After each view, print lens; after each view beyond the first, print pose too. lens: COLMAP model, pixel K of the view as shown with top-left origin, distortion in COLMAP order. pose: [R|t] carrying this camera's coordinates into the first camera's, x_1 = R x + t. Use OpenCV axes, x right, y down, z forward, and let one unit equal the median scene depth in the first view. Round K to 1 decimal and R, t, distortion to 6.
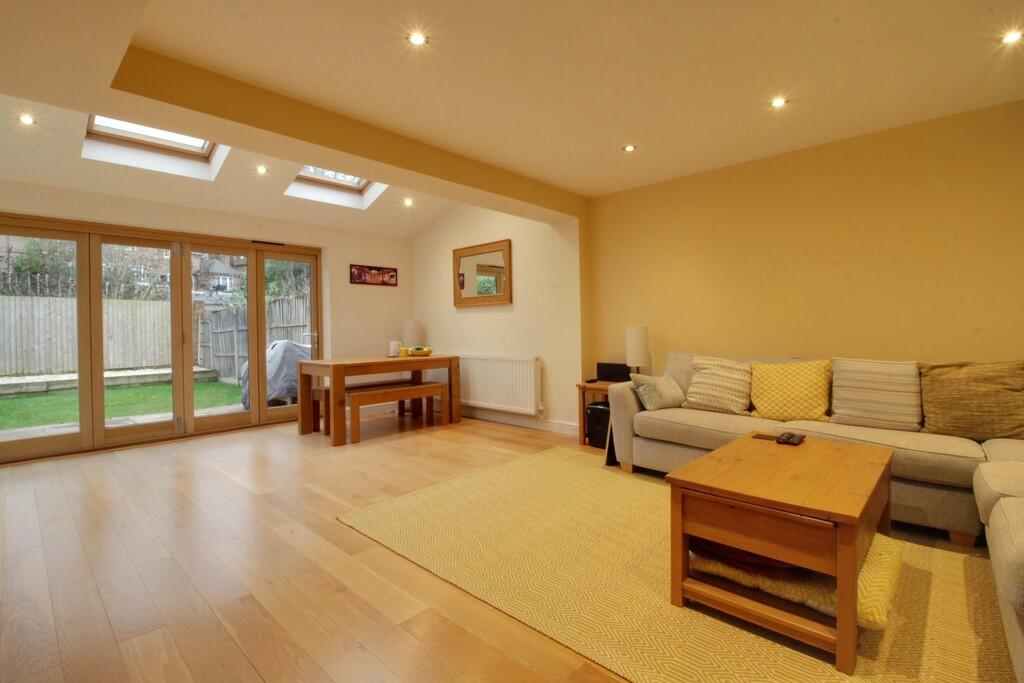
lens RADIAL K [[473.4, 0, 511.6], [0, 473.4, 331.1], [0, 0, 1]] dist [0.002116, -0.013899]
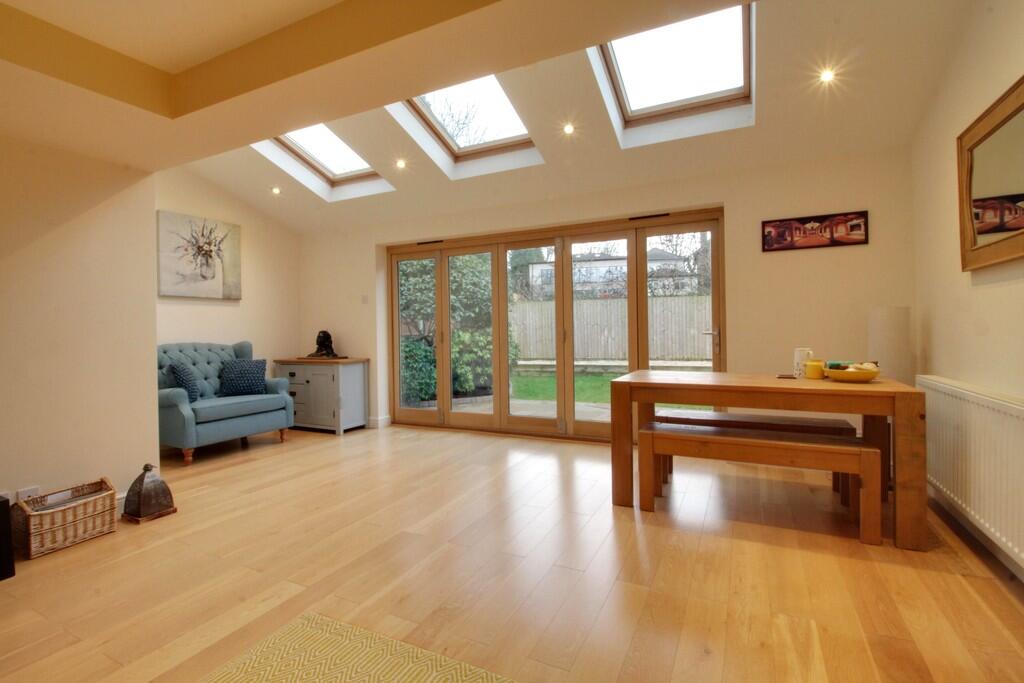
lens RADIAL K [[473.4, 0, 511.6], [0, 473.4, 331.1], [0, 0, 1]] dist [0.002116, -0.013899]
pose [[0.289171, 0.012024, -0.957202, 0.198369], [0.005979, 0.999879, 0.014366, -0.009102], [0.957259, -0.009878, 0.289064, 0.614113]]
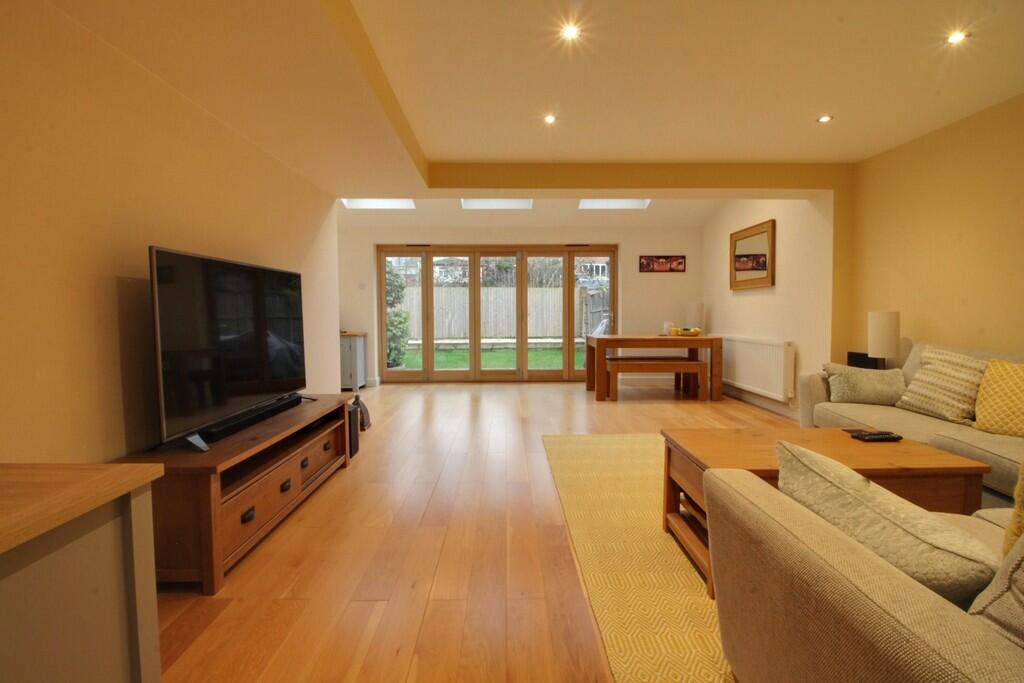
lens RADIAL K [[476.1, 0, 512.0], [0, 476.1, 330.1], [0, 0, 1]] dist [0.001927, -0.013376]
pose [[0.693317, 0.038697, -0.719593, 0.365502], [-0.010584, 0.998996, 0.043524, -0.005171], [0.720555, -0.022560, 0.693031, -0.067695]]
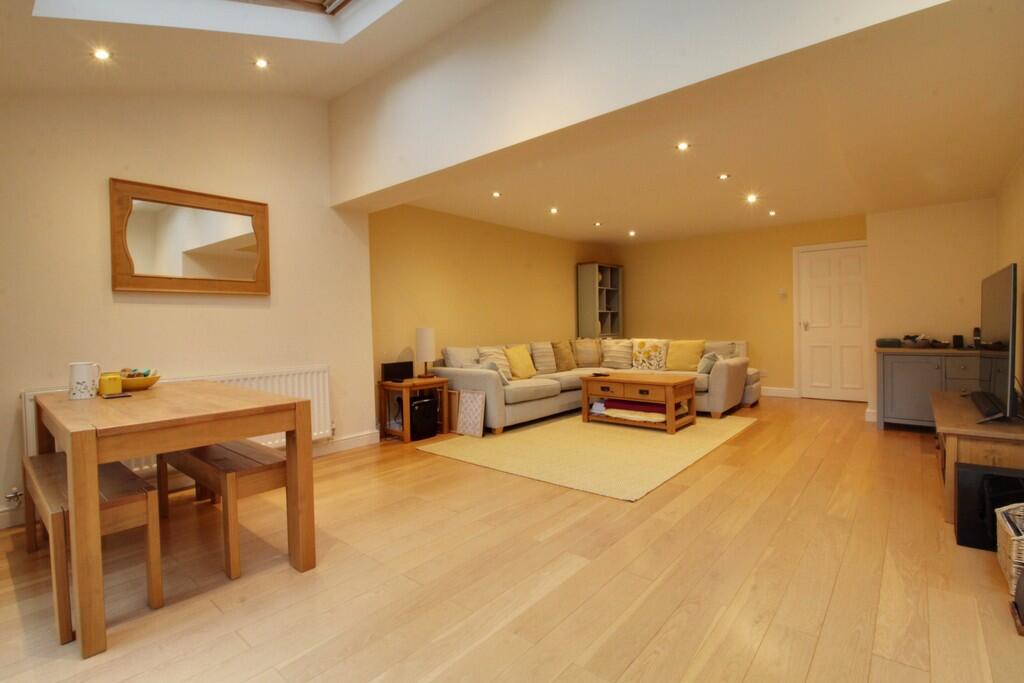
lens RADIAL K [[473.4, 0, 511.6], [0, 473.4, 331.1], [0, 0, 1]] dist [0.002116, -0.013899]
pose [[-0.049273, 0.001193, 0.998785, -0.796296], [0.026539, 0.999648, 0.000115, 0.004602], [-0.998433, 0.026513, -0.049288, 0.741768]]
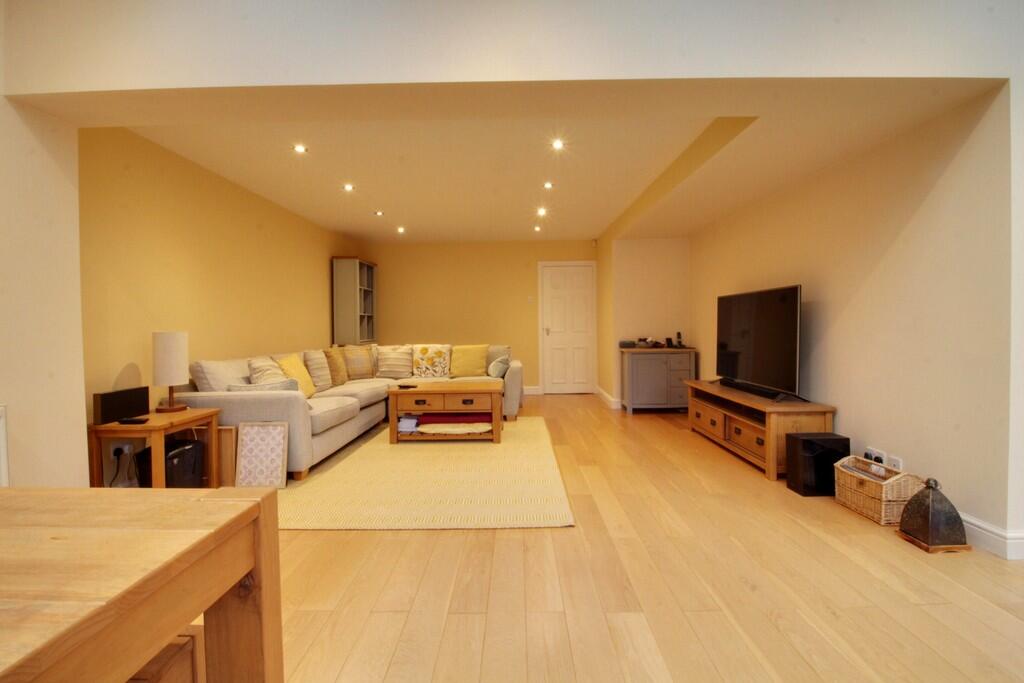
lens RADIAL K [[473.4, 0, 511.6], [0, 473.4, 331.1], [0, 0, 1]] dist [0.002116, -0.013899]
pose [[-0.676535, 0.013303, 0.736290, -0.554831], [0.026249, 0.999637, 0.006058, 0.000057], [-0.735942, 0.023425, -0.676639, 0.970555]]
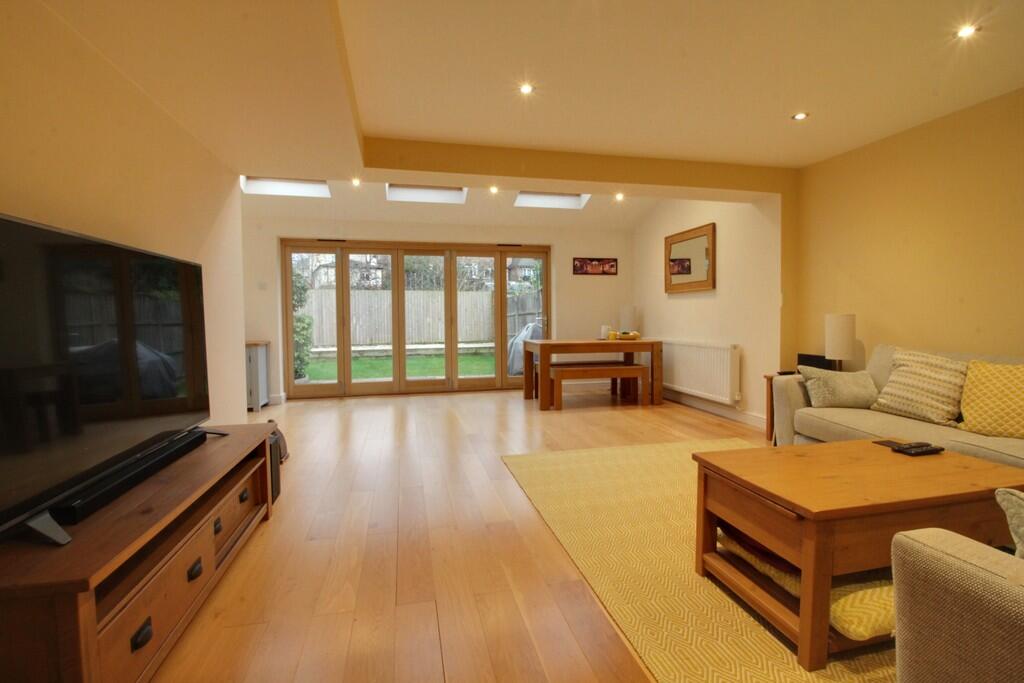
lens RADIAL K [[473.4, 0, 511.6], [0, 473.4, 331.1], [0, 0, 1]] dist [0.002116, -0.013899]
pose [[0.828938, 0.025850, -0.558743, 0.219719], [-0.007734, 0.999366, 0.034761, -0.002847], [0.559287, -0.024494, 0.828612, -0.045245]]
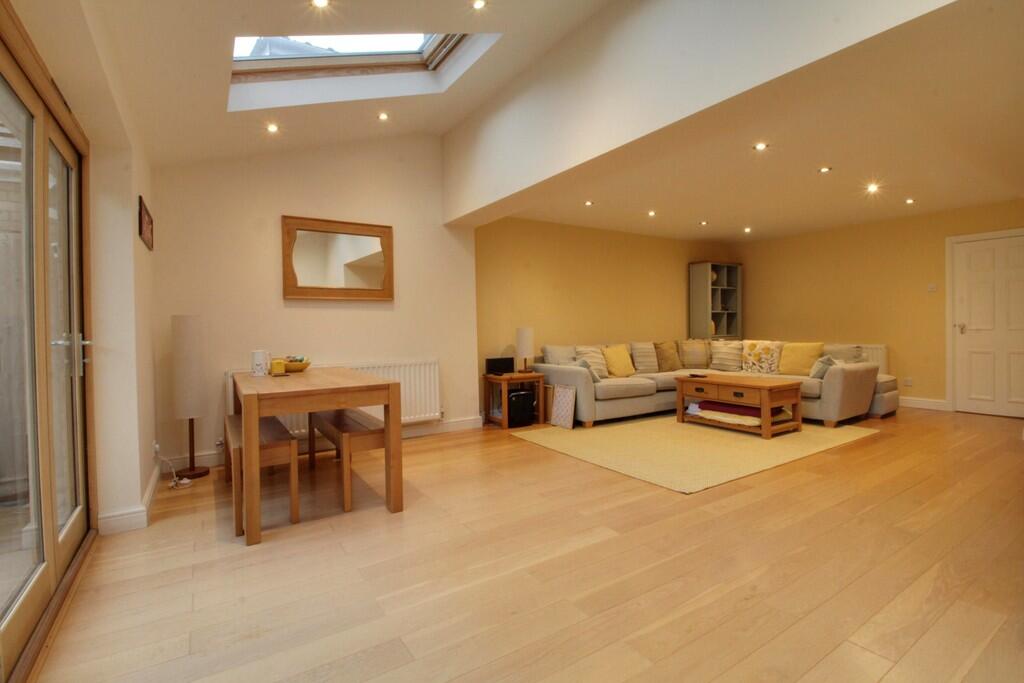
lens RADIAL K [[473.4, 0, 511.6], [0, 473.4, 331.1], [0, 0, 1]] dist [0.002116, -0.013899]
pose [[0.240031, 0.001404, 0.970764, -0.874028], [0.016851, 0.999842, -0.005613, 0.007010], [-0.970619, 0.017706, 0.239969, 0.637097]]
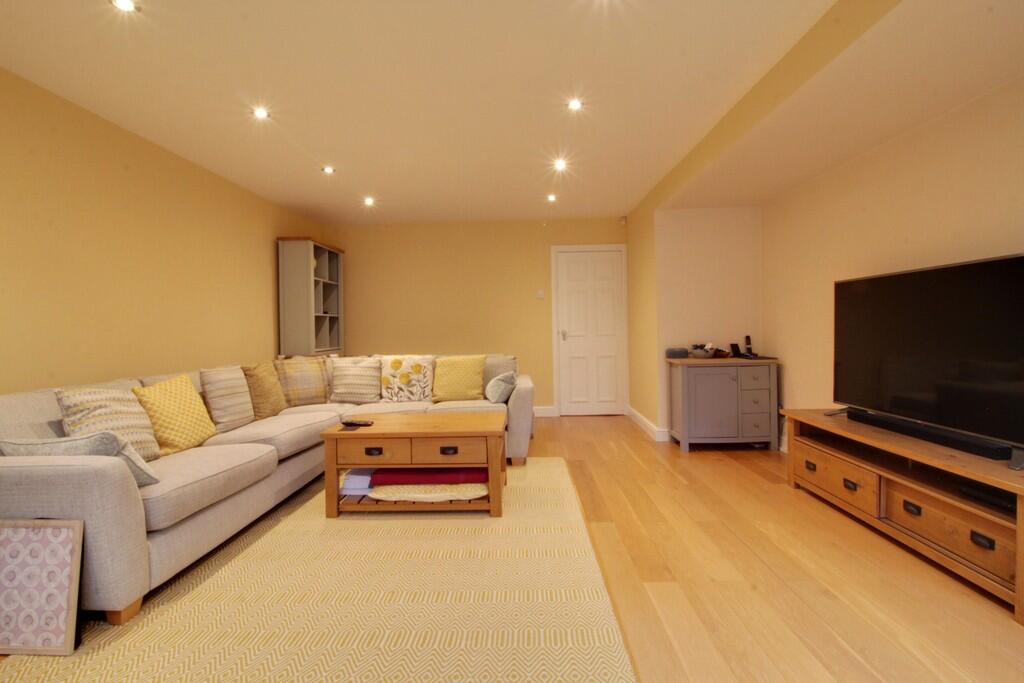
lens RADIAL K [[473.4, 0, 511.6], [0, 473.4, 331.1], [0, 0, 1]] dist [0.002116, -0.013899]
pose [[-0.667288, 0.022463, 0.744461, -0.304955], [0.033382, 0.999443, -0.000235, -0.001804], [-0.744051, 0.024694, -0.667666, 0.742101]]
